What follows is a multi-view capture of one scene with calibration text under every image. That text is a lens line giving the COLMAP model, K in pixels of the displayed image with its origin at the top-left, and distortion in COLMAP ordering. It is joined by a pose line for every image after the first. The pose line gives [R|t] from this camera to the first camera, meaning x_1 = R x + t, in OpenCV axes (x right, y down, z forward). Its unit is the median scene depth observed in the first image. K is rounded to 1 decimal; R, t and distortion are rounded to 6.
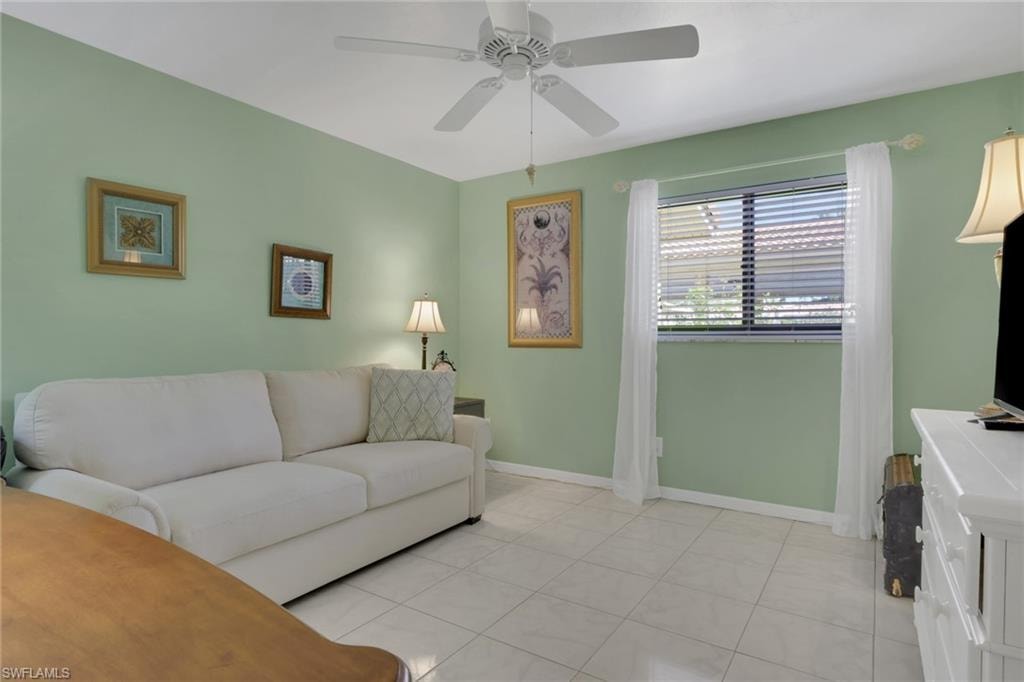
lens RADIAL K [[556.1, 0, 522.6], [0, 556.1, 349.7], [0, 0, 1]] dist [-0.002723, -0.000301]
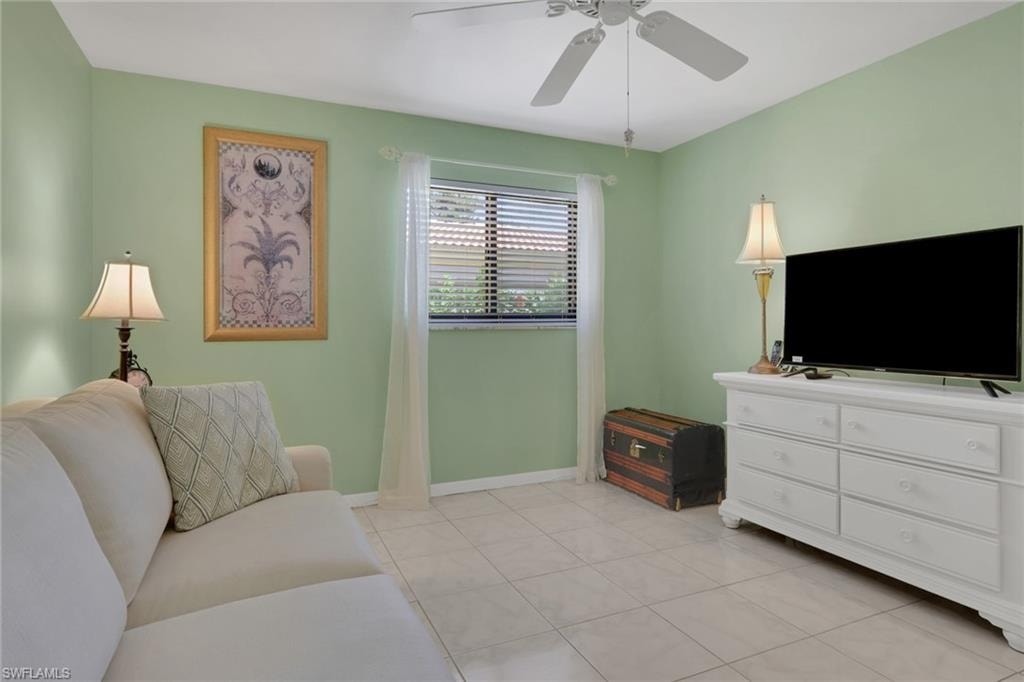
lens RADIAL K [[549.2, 0, 510.0], [0, 549.2, 326.3], [0, 0, 1]] dist [0.000690, 0.000090]
pose [[0.542519, -0.008324, 0.840002, -0.408888], [0.024987, 0.999668, -0.006232, -0.010330], [-0.839672, 0.024370, 0.542547, 0.347226]]
